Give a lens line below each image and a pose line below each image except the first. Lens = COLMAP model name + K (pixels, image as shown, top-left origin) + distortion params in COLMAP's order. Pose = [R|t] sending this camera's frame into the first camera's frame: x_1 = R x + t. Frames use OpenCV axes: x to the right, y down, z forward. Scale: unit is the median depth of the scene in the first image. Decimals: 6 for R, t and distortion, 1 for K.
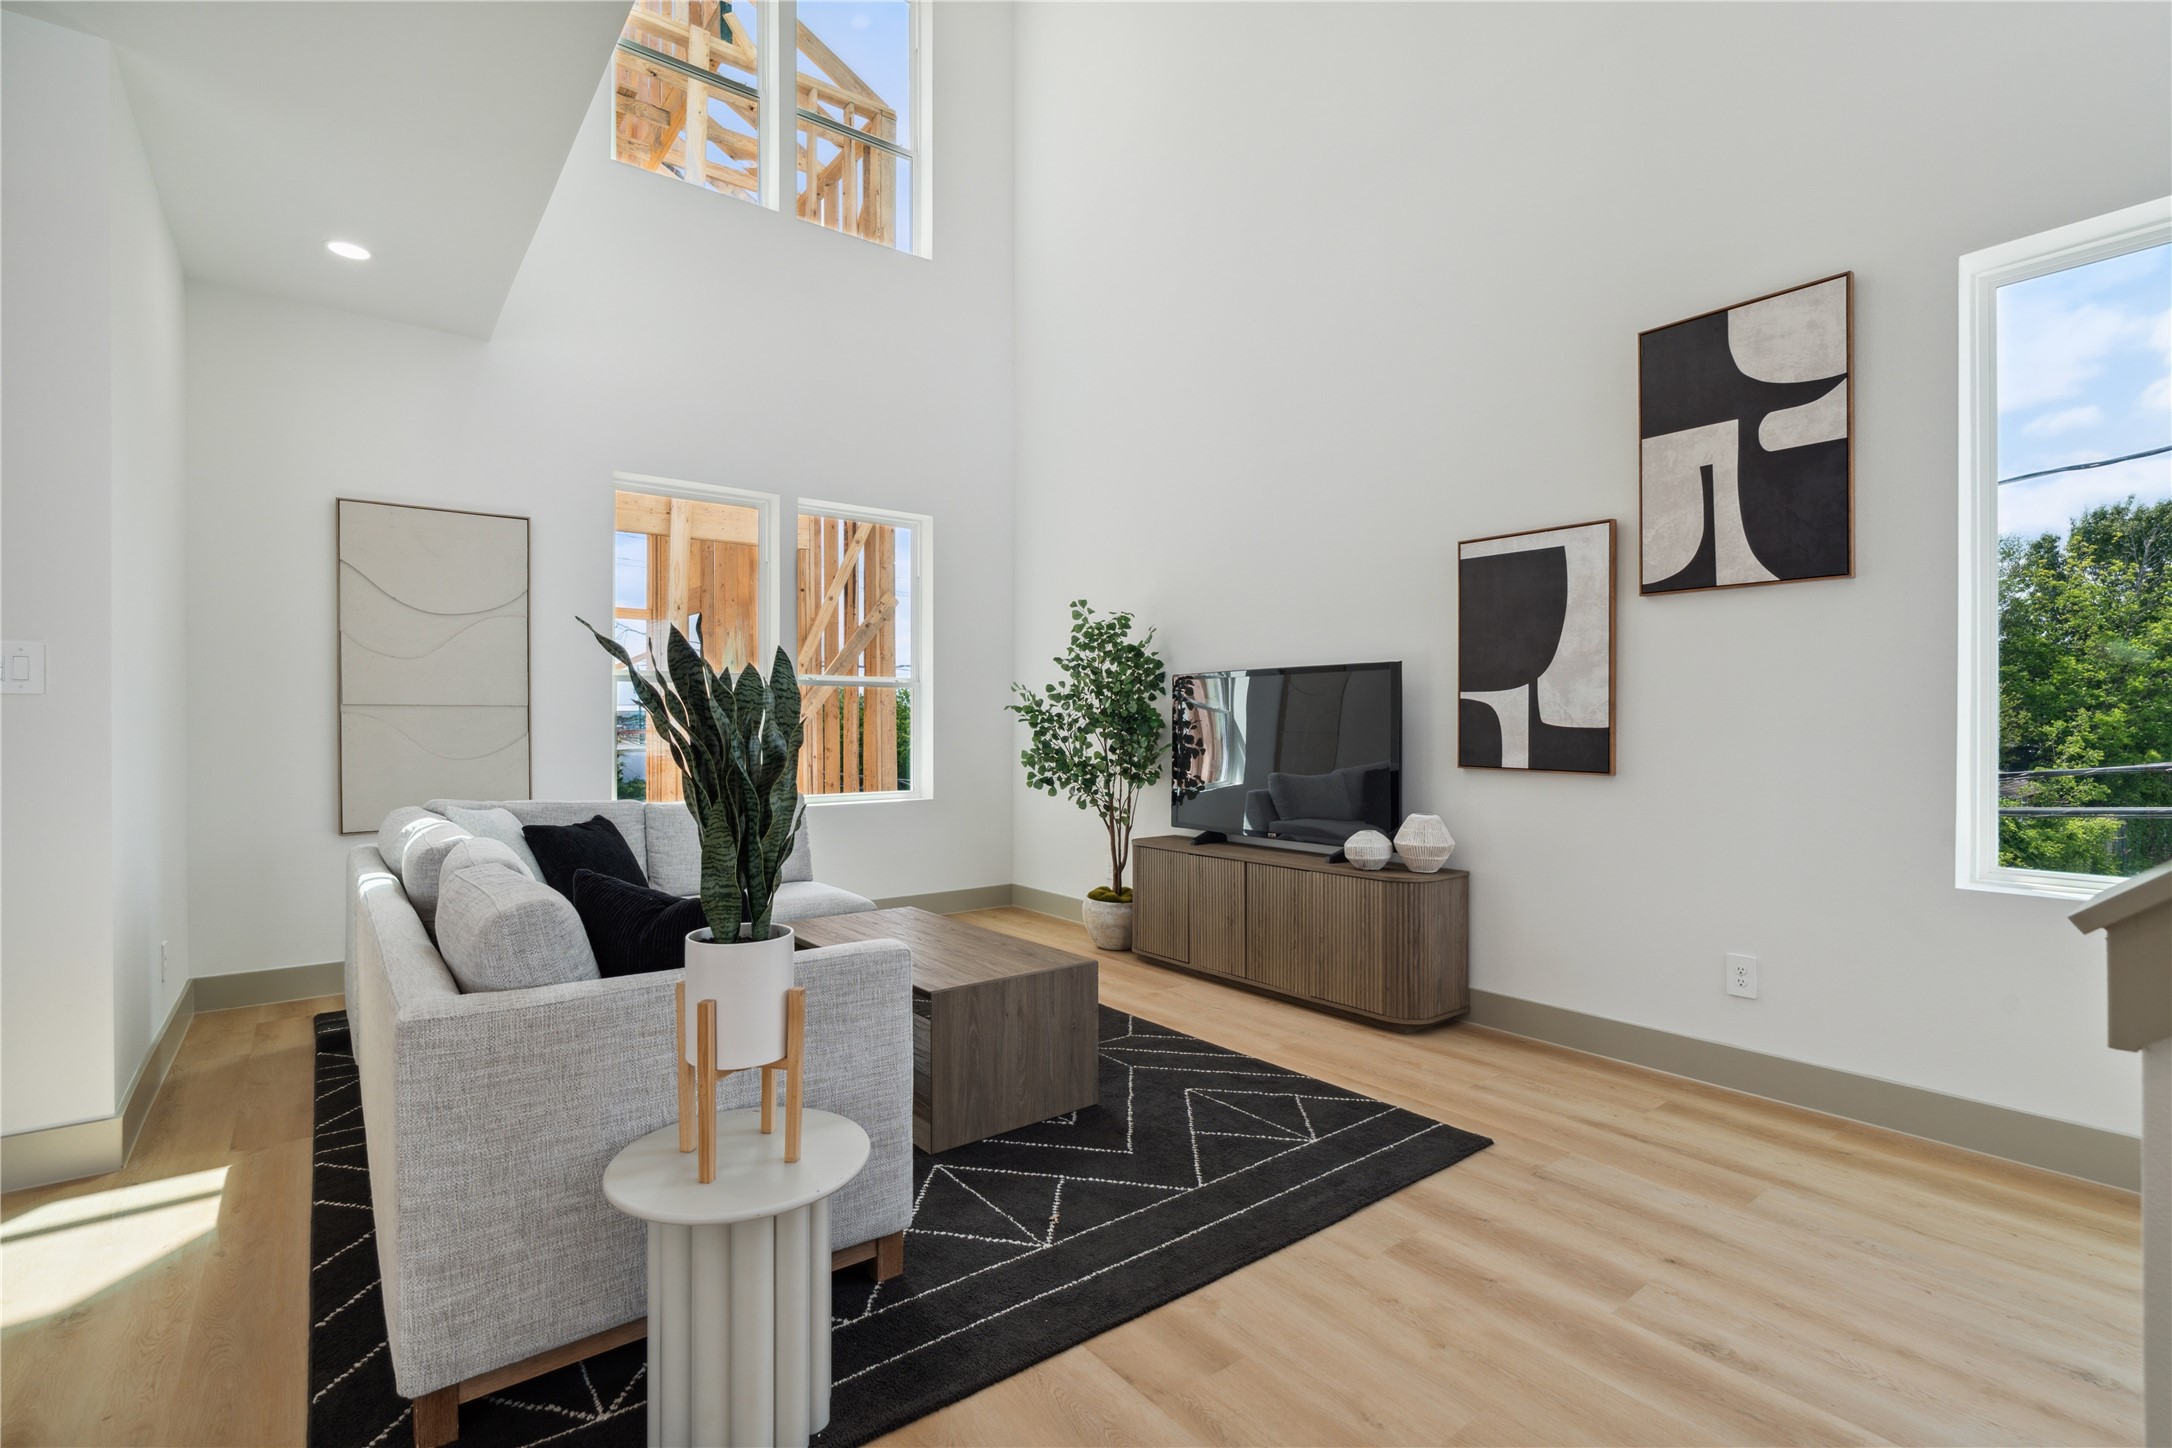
lens RADIAL K [[986.0, 0, 1101.2], [0, 986.0, 719.0], [0, 0, 1]] dist [-0.005731, 0.002656]
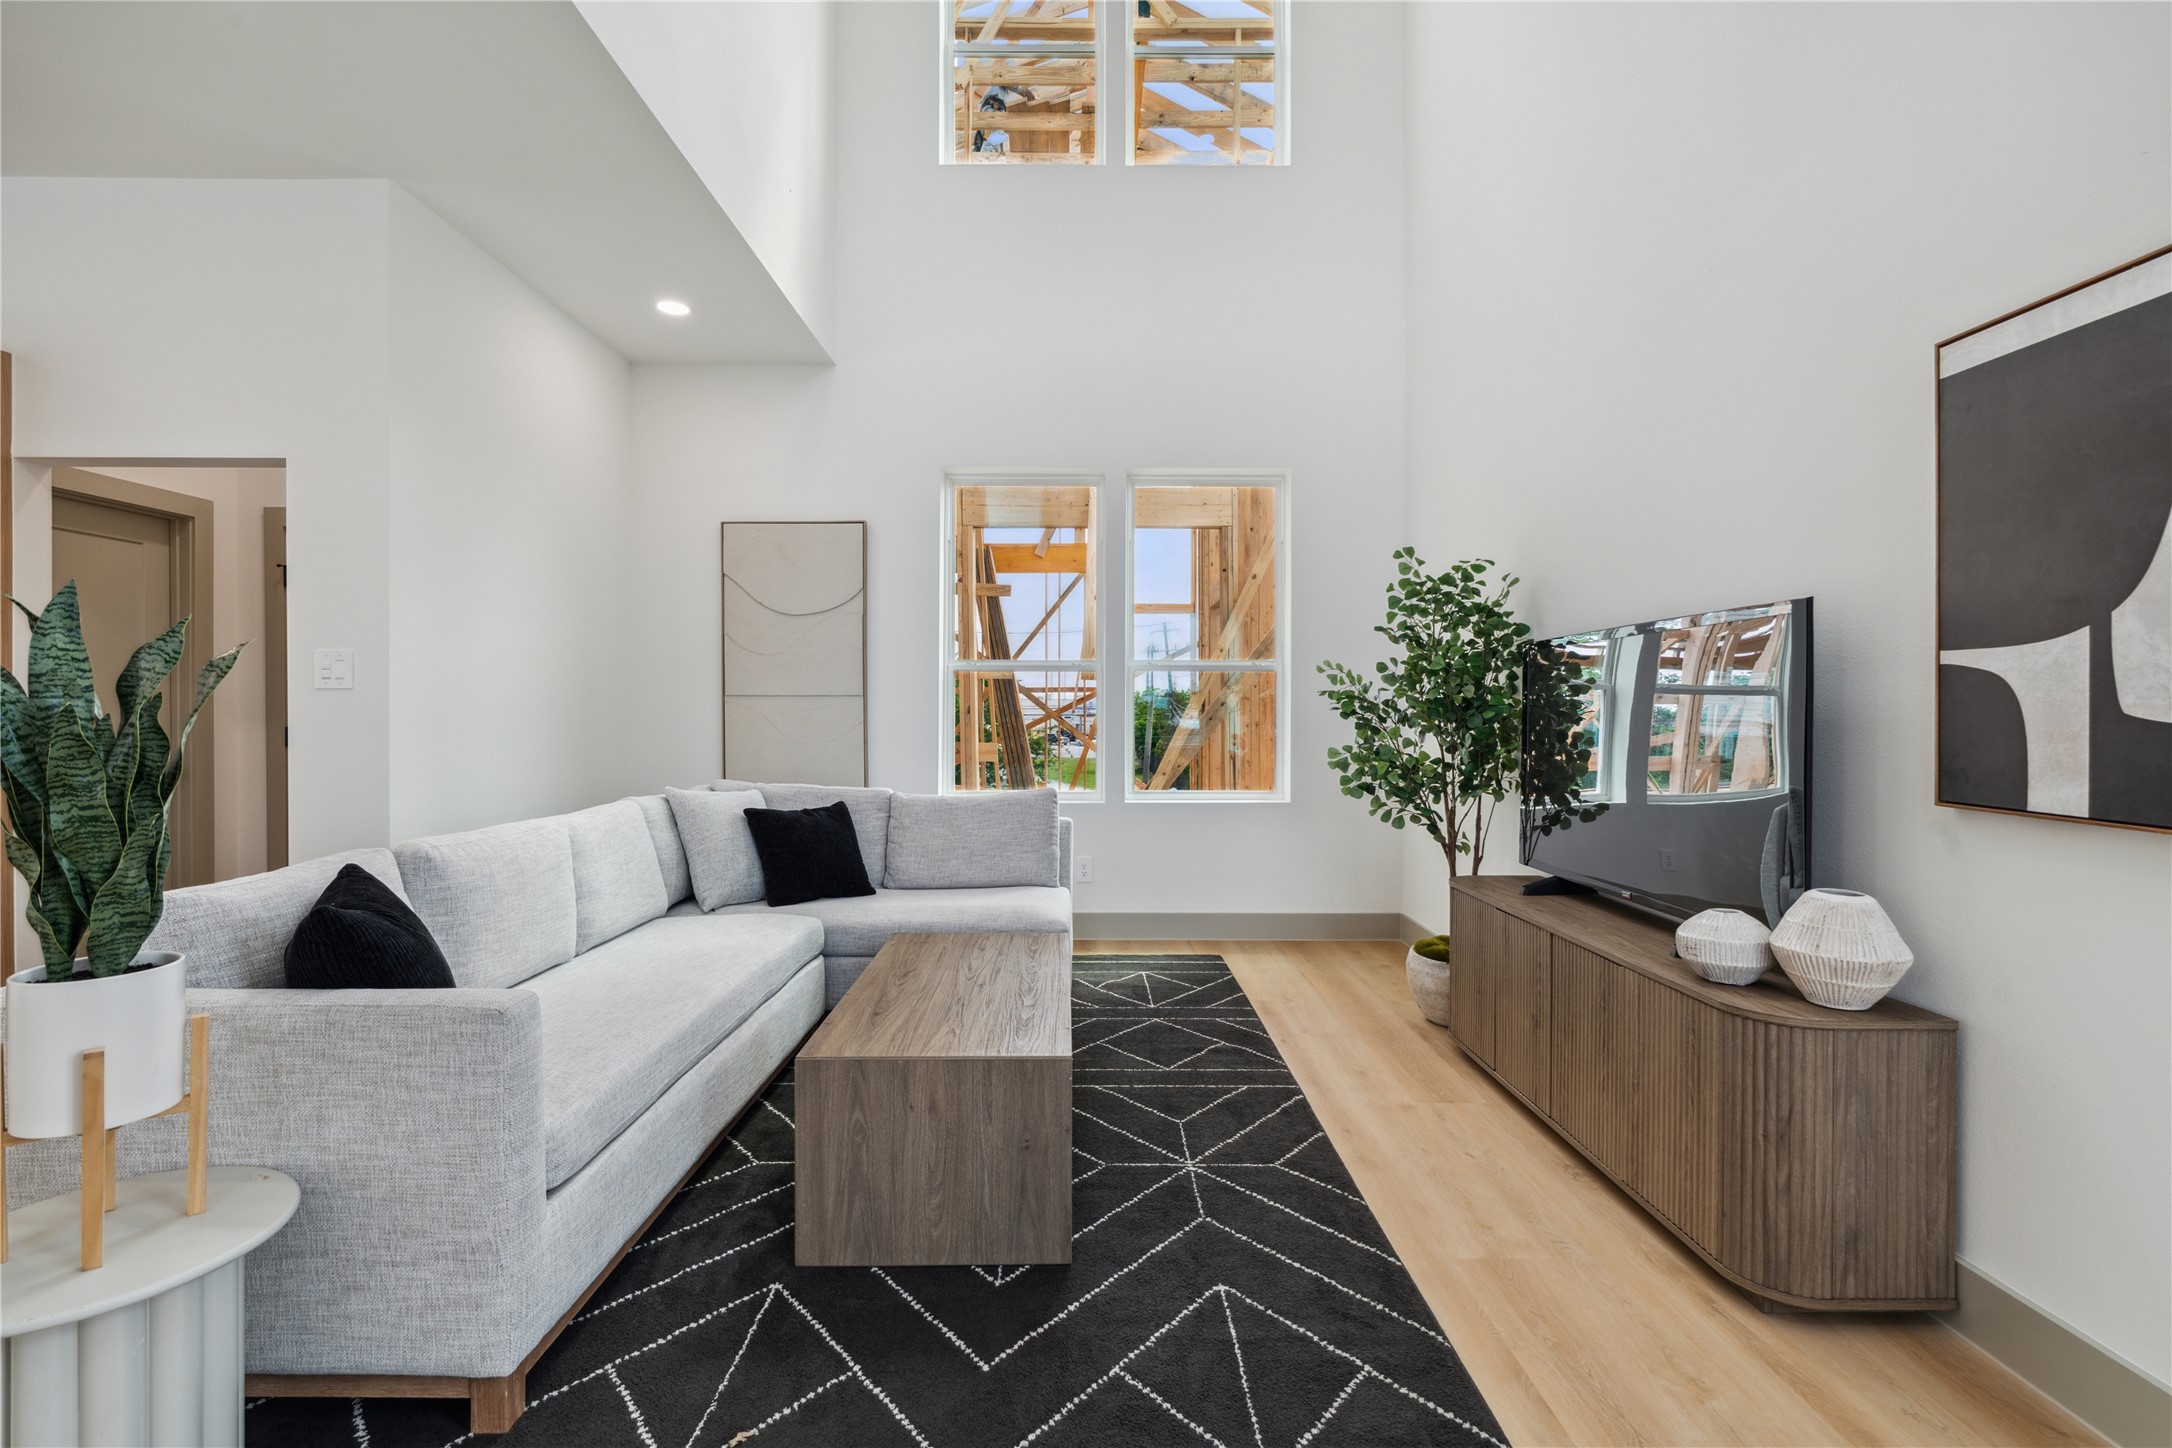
lens RADIAL K [[986.0, 0, 1077.0], [0, 986.0, 710.6], [0, 0, 1]] dist [-0.005731, 0.002656]
pose [[0.792403, 0.000474, -0.609998, 0.338333], [0.000735, 0.999998, 0.001732, 0.001459], [0.609998, -0.001821, 0.792401, 0.368297]]
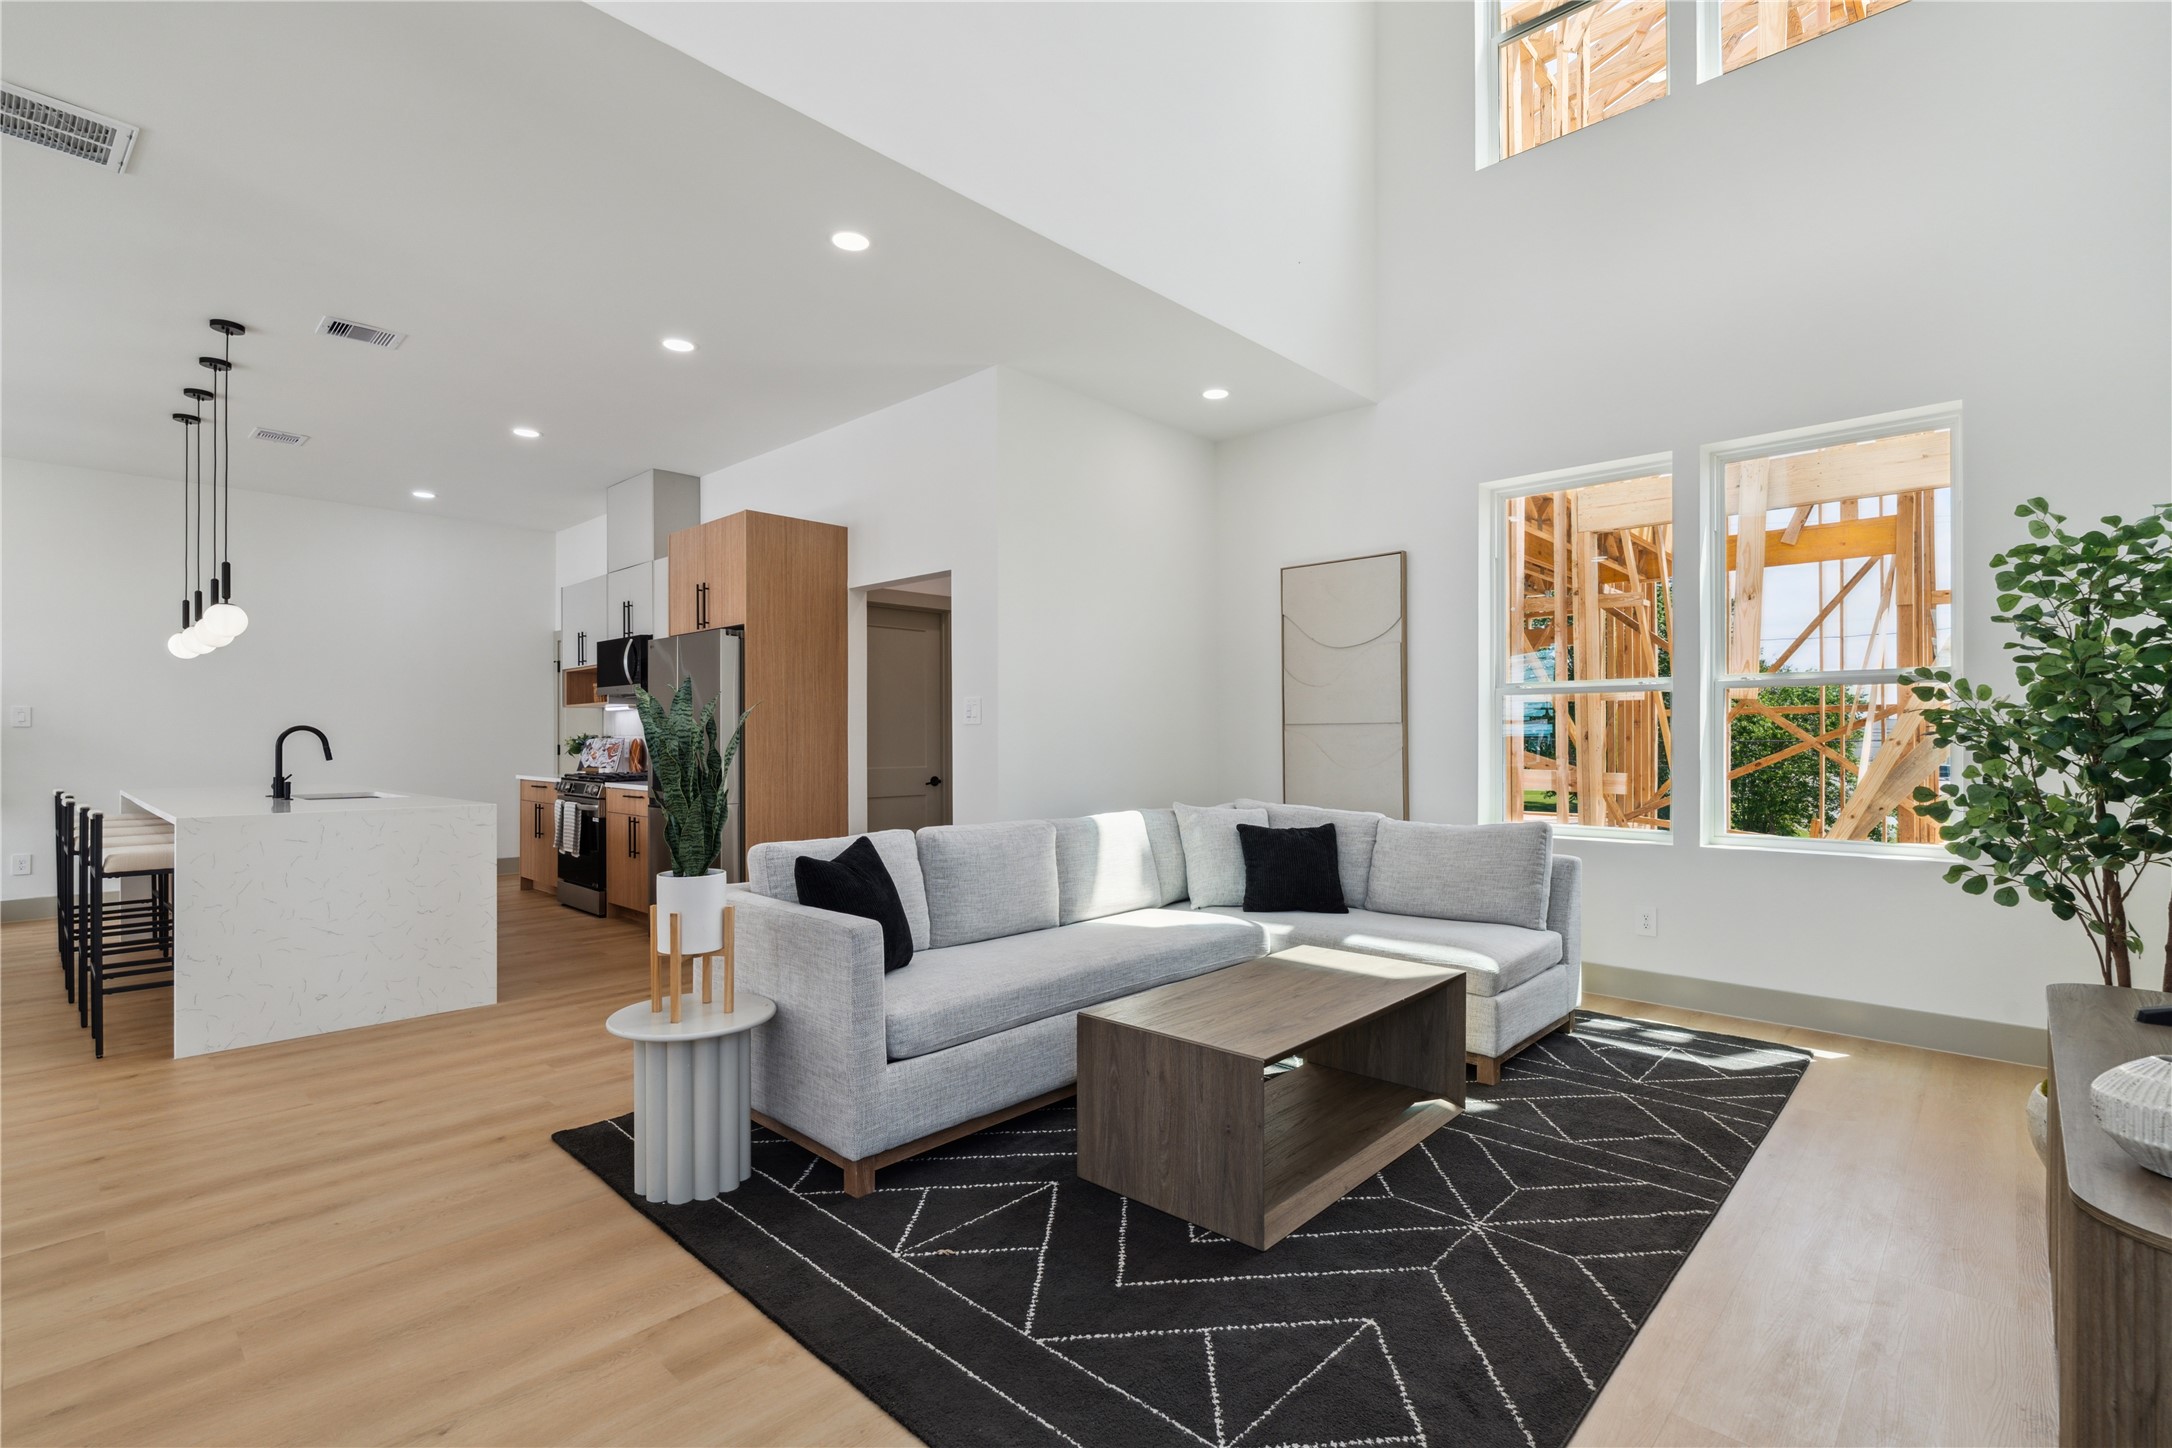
lens RADIAL K [[986.0, 0, 1065.6], [0, 986.0, 723.1], [0, 0, 1]] dist [-0.005731, 0.002656]
pose [[0.149619, -0.014179, -0.988642, 0.575897], [0.006205, 0.999891, -0.013402, -0.000753], [0.988724, -0.004129, 0.149691, 0.596195]]
